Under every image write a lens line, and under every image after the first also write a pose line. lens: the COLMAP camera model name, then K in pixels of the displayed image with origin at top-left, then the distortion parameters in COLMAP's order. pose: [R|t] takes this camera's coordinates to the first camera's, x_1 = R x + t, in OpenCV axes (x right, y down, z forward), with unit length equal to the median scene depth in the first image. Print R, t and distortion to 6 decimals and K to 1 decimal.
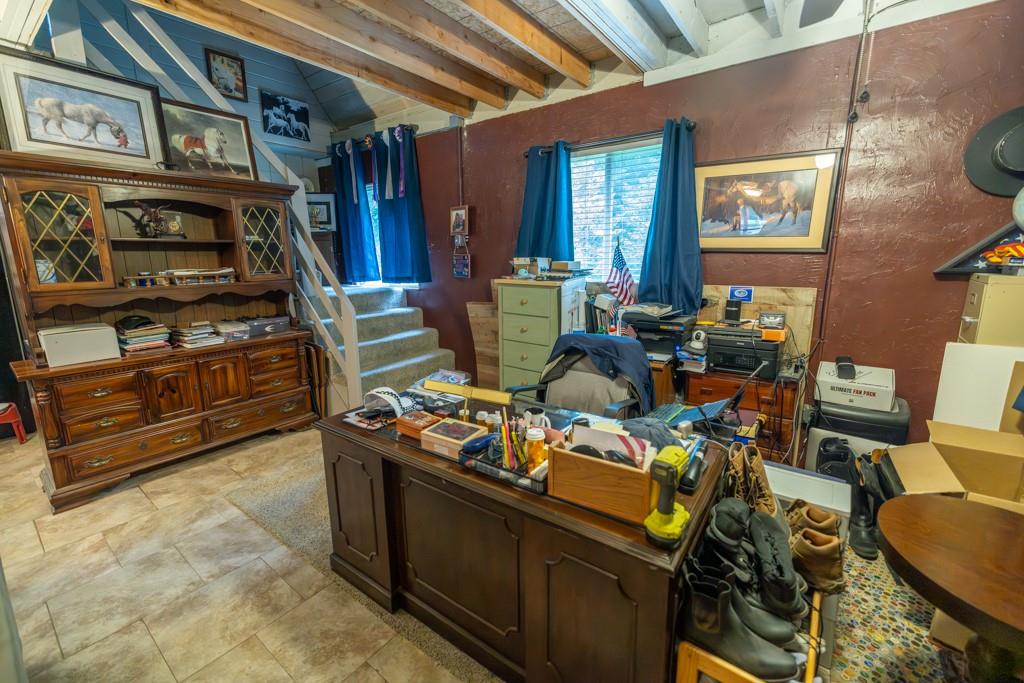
lens RADIAL K [[423.8, 0, 509.9], [0, 423.8, 339.6], [0, 0, 1]] dist [0.000068, 0.000530]
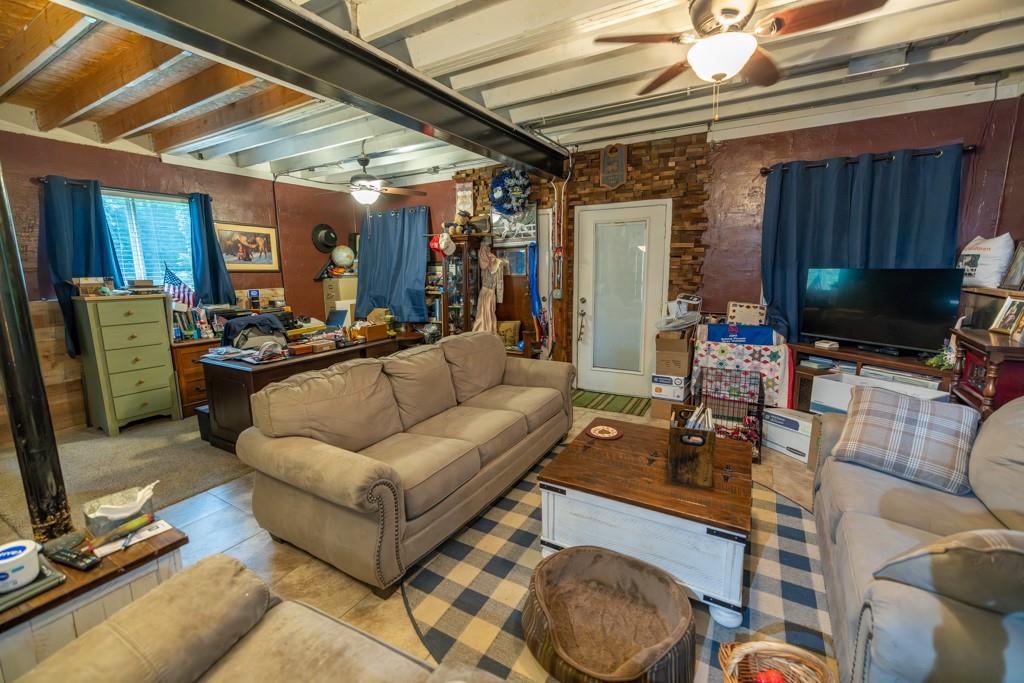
lens RADIAL K [[423.8, 0, 516.3], [0, 423.8, 342.3], [0, 0, 1]] dist [0.000068, 0.000530]
pose [[-0.113644, -0.162672, 0.980114, -1.449600], [0.208947, 0.960528, 0.183649, -0.000367], [-0.971301, 0.225662, -0.075169, 0.045090]]
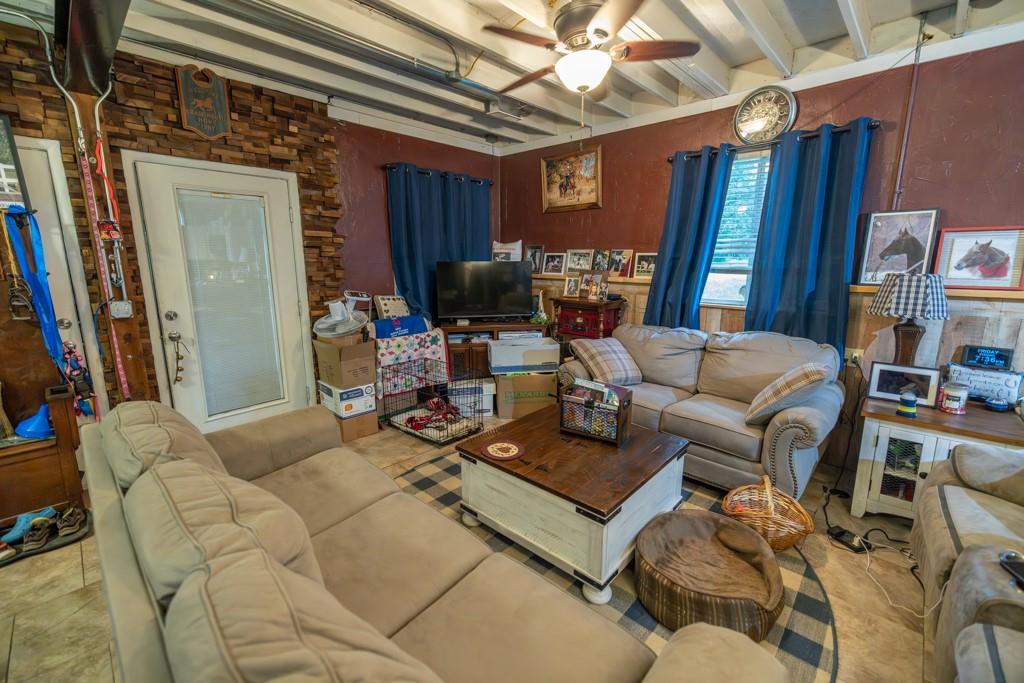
lens RADIAL K [[423.8, 0, 506.5], [0, 423.8, 339.9], [0, 0, 1]] dist [0.000068, 0.000530]
pose [[-0.992678, -0.011162, 0.120274, -0.699960], [0.035760, 0.923928, 0.380892, -0.098635], [-0.115376, 0.382404, -0.916764, 0.484594]]
